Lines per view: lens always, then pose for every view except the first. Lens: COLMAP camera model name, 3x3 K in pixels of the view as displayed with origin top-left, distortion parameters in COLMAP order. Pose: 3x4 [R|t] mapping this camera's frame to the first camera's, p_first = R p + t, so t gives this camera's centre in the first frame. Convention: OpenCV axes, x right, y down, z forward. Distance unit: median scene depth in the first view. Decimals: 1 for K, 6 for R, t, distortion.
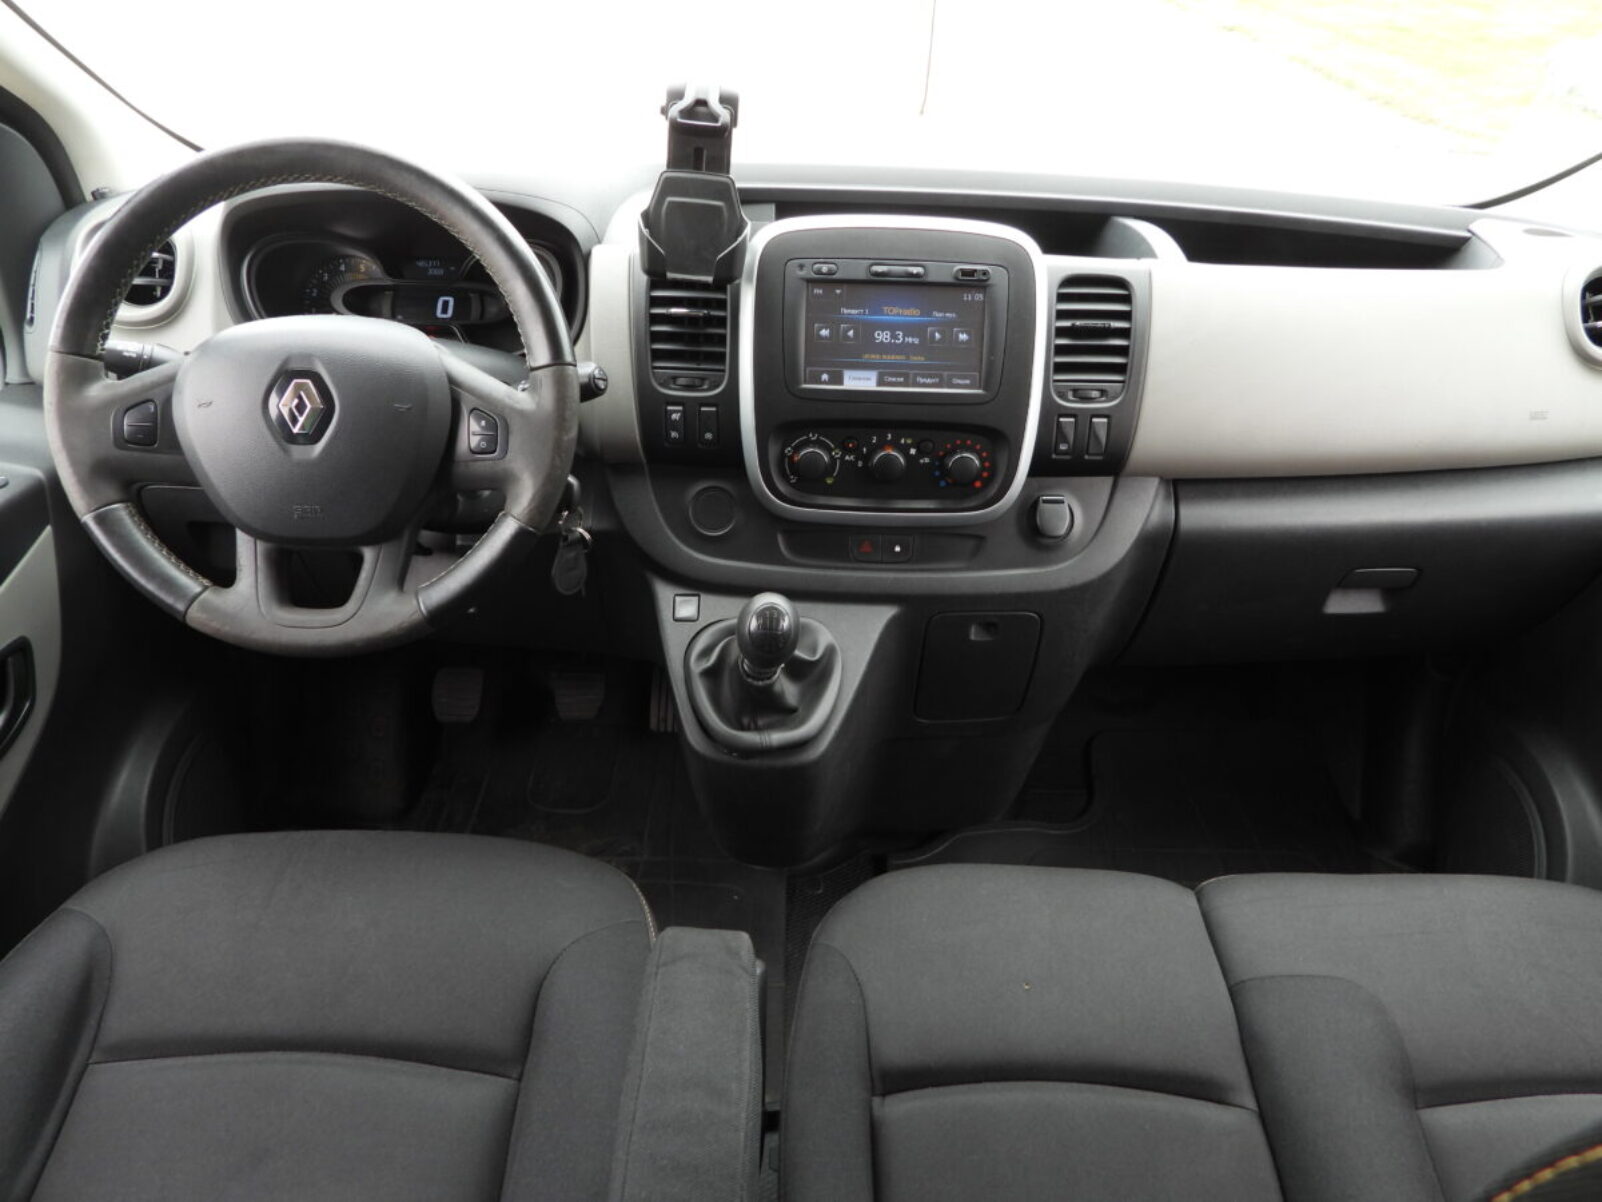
lens RADIAL K [[1142.9, 0, 801.0], [0, 1142.9, 601.0], [0, 0, 1]] dist [-0.010965, 0.000911]
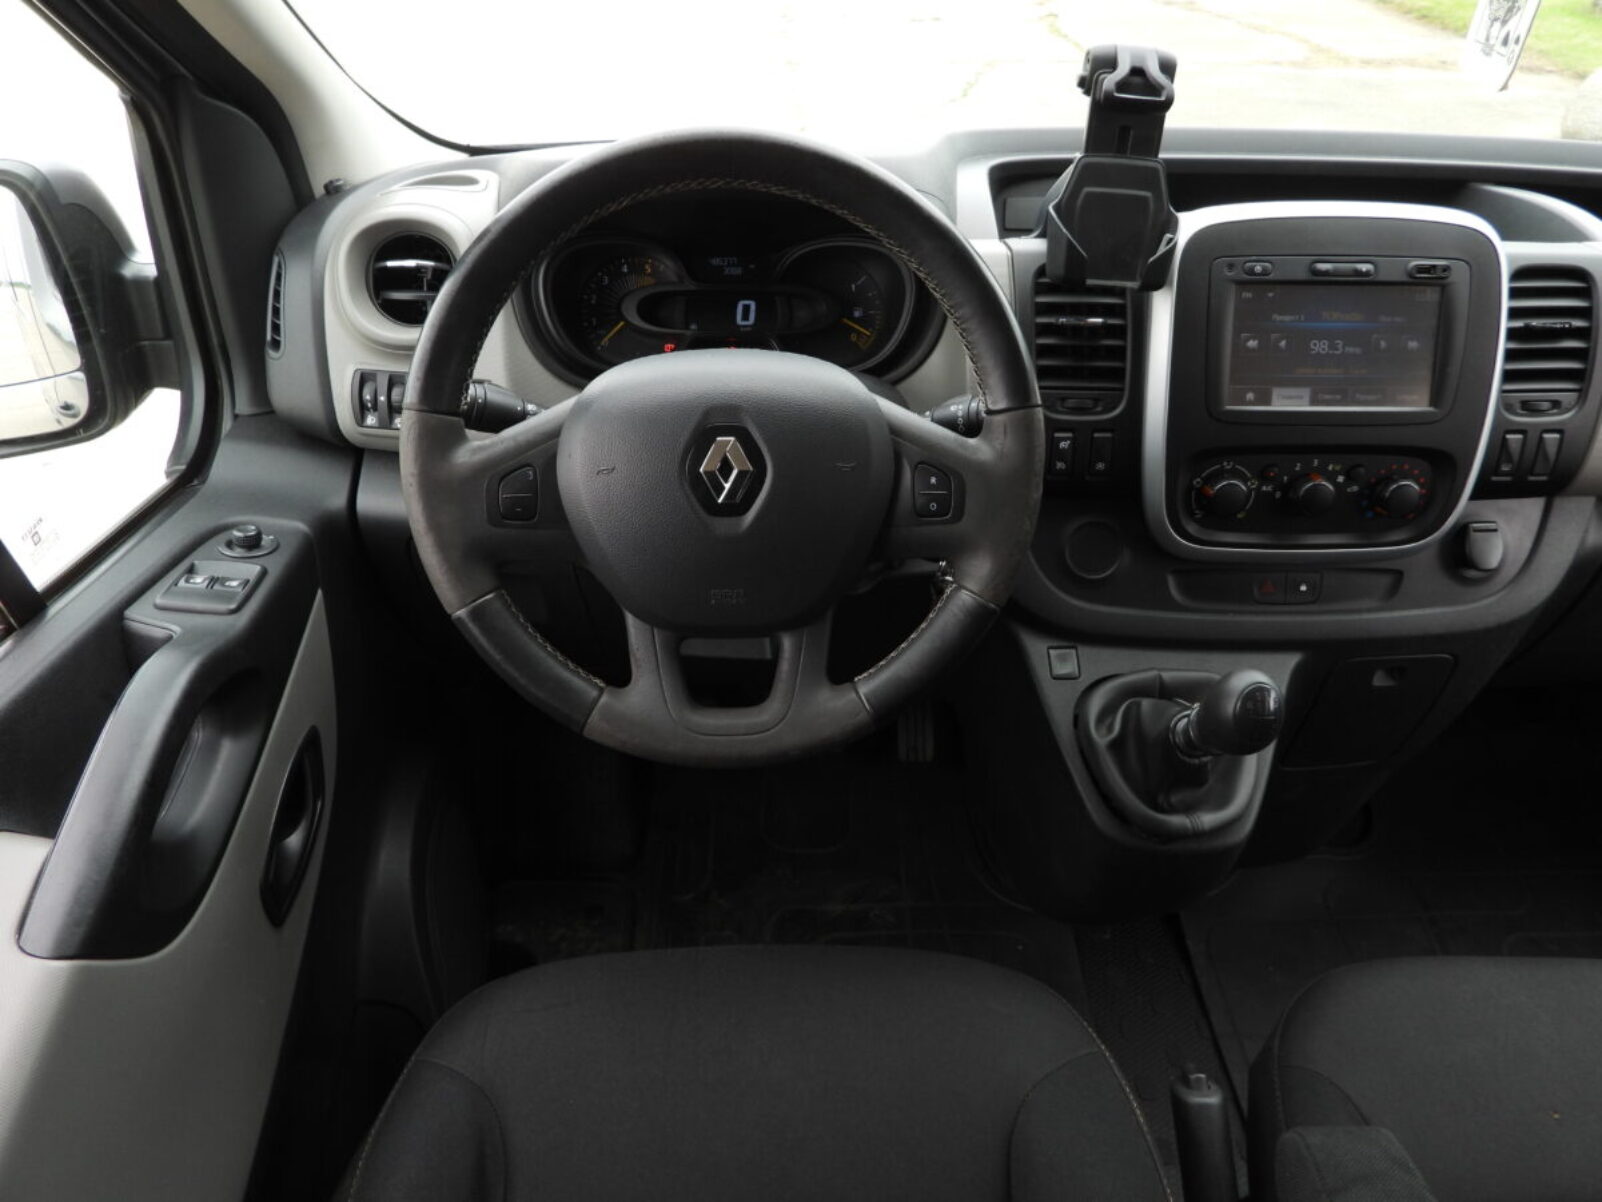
lens RADIAL K [[1142.9, 0, 801.0], [0, 1142.9, 601.0], [0, 0, 1]] dist [-0.010965, 0.000911]
pose [[0.999553, -0.027556, 0.011597, -0.323204], [0.026872, 0.998099, 0.055469, -0.098904], [-0.013103, -0.055132, 0.998393, 0.147251]]
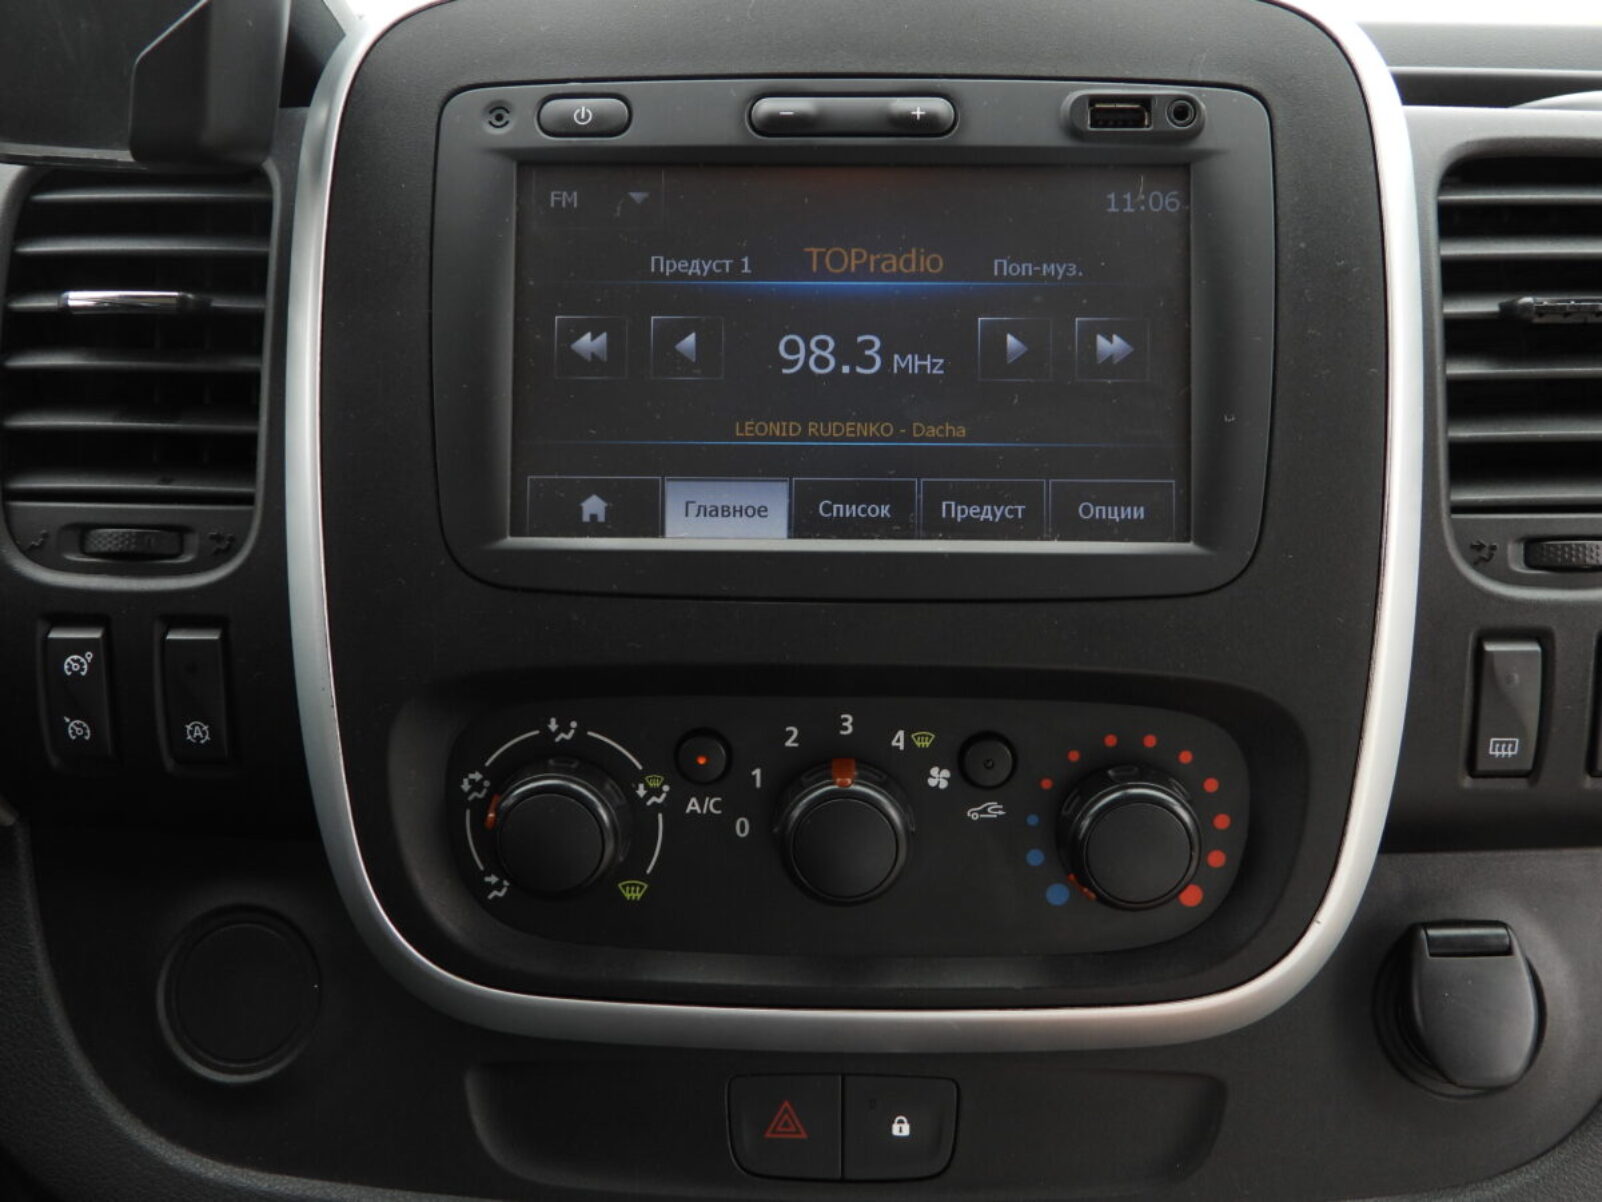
lens RADIAL K [[1495.1, 0, 801.0], [0, 1495.1, 601.0], [0, 0, 1]] dist [-0.016140, -0.003795]
pose [[0.998983, -0.020579, -0.040109, 0.081568], [0.012533, 0.981434, -0.191393, -0.106574], [0.043303, 0.190695, 0.980694, 0.658533]]
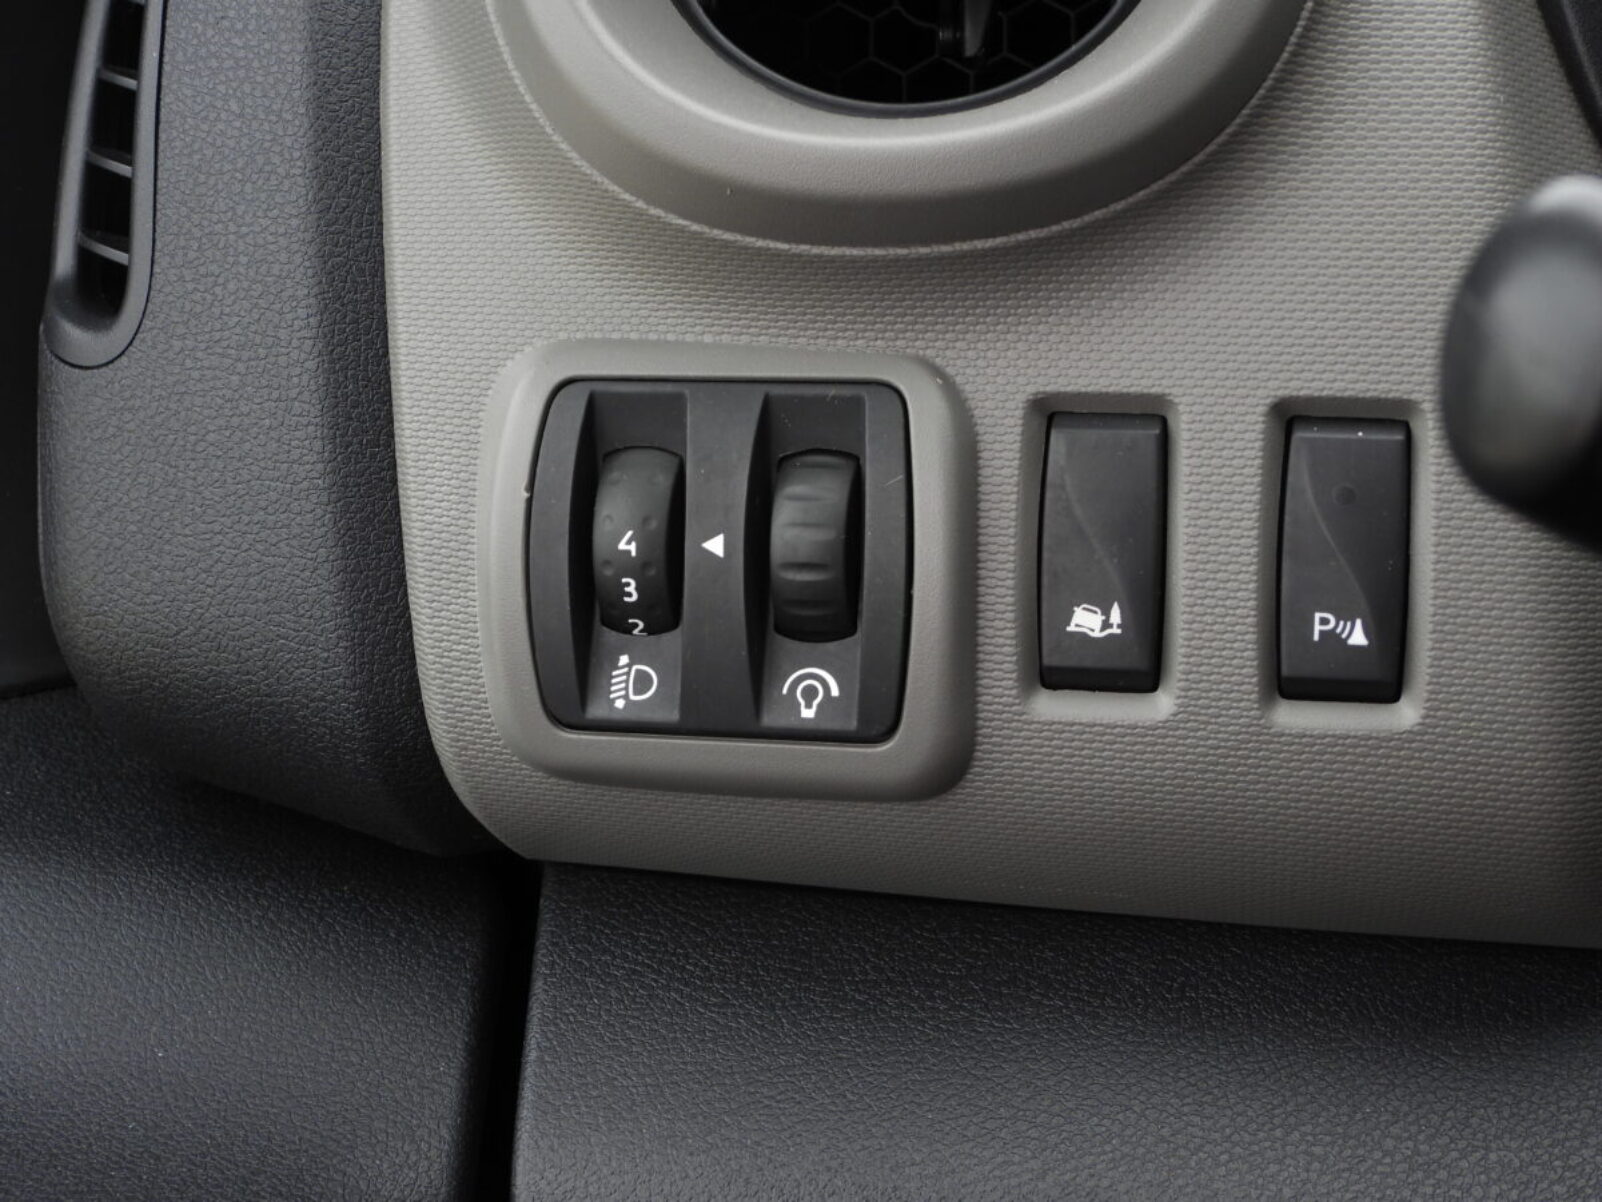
lens RADIAL K [[2824.4, 0, 801.0], [0, 2824.4, 601.0], [0, 0, 1]] dist [-0.091045, -0.202437]
pose [[0.990313, -0.058469, -0.125940, -0.579047], [0.035317, 0.983255, -0.178779, -0.145087], [0.134284, 0.172600, 0.975796, 0.702195]]
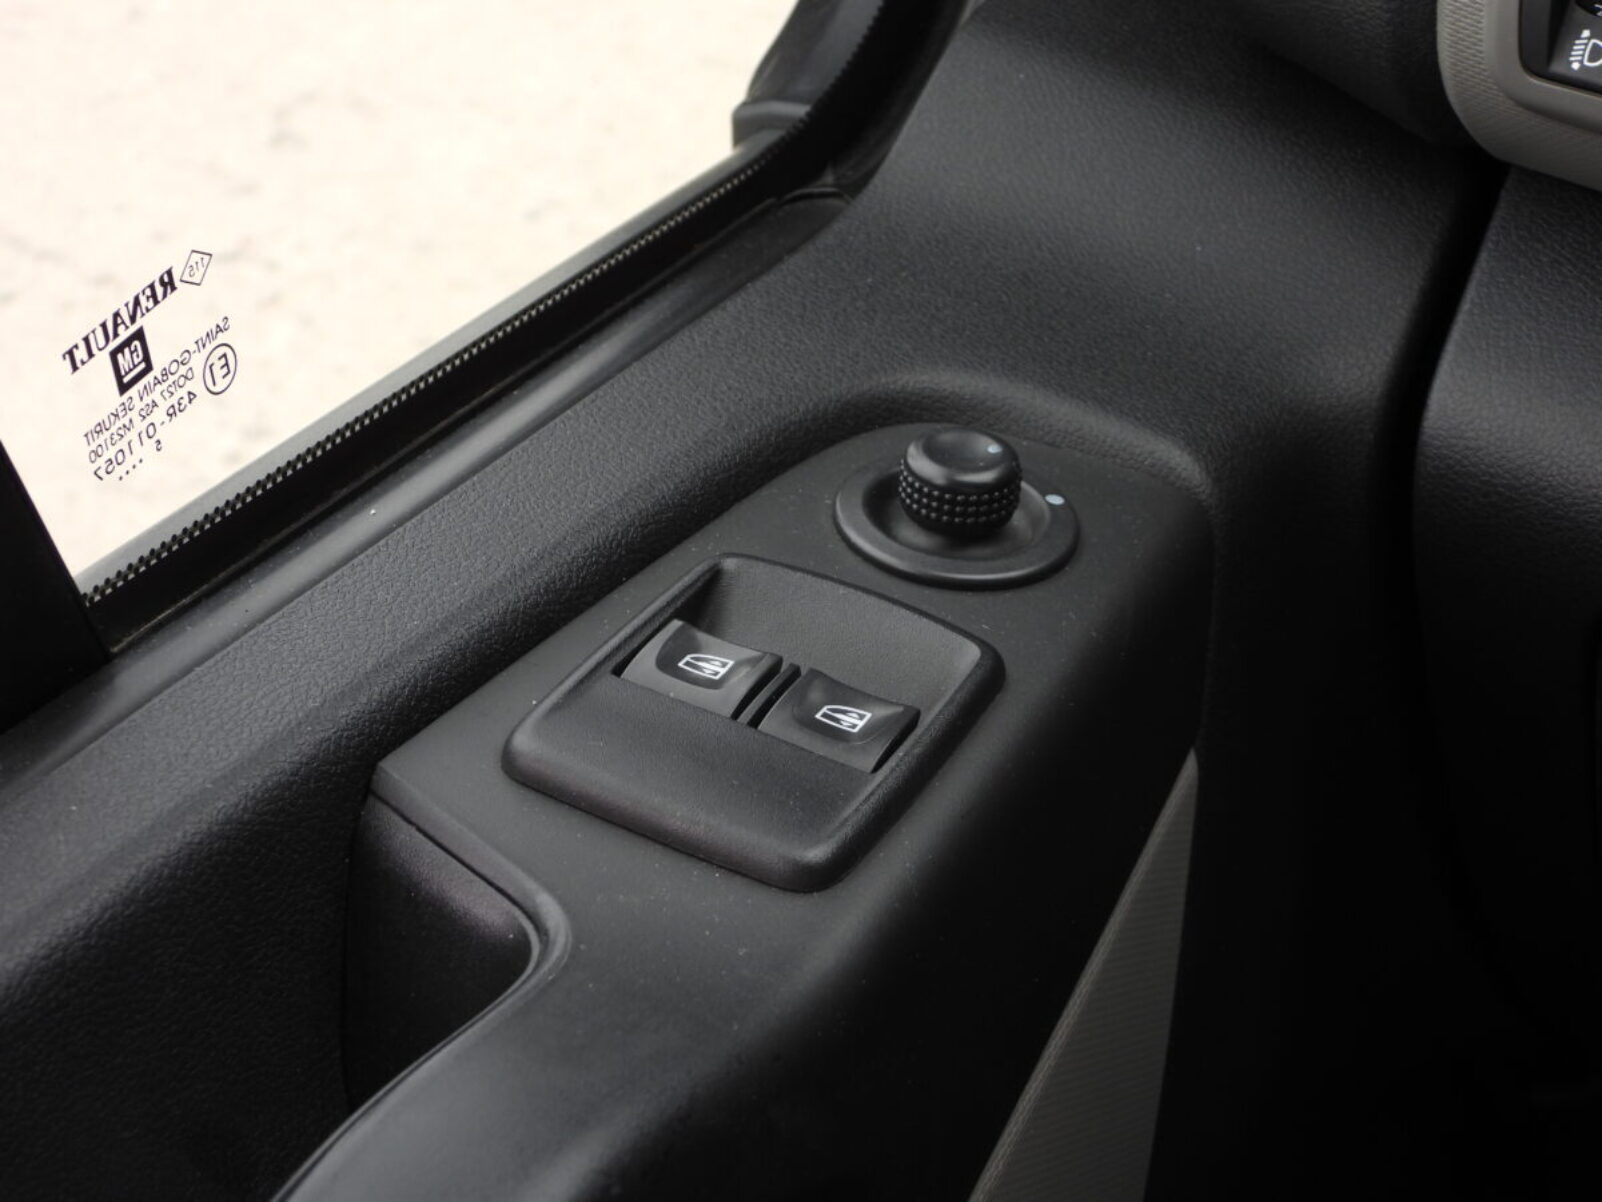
lens RADIAL K [[3006.9, 0, 801.0], [0, 3006.9, 601.0], [0, 0, 1]] dist [-0.161072, 0.027704]
pose [[0.865090, 0.216071, -0.452695, -0.514728], [-0.174988, 0.975772, 0.131336, -0.151826], [0.470105, -0.034402, 0.881940, 0.544941]]
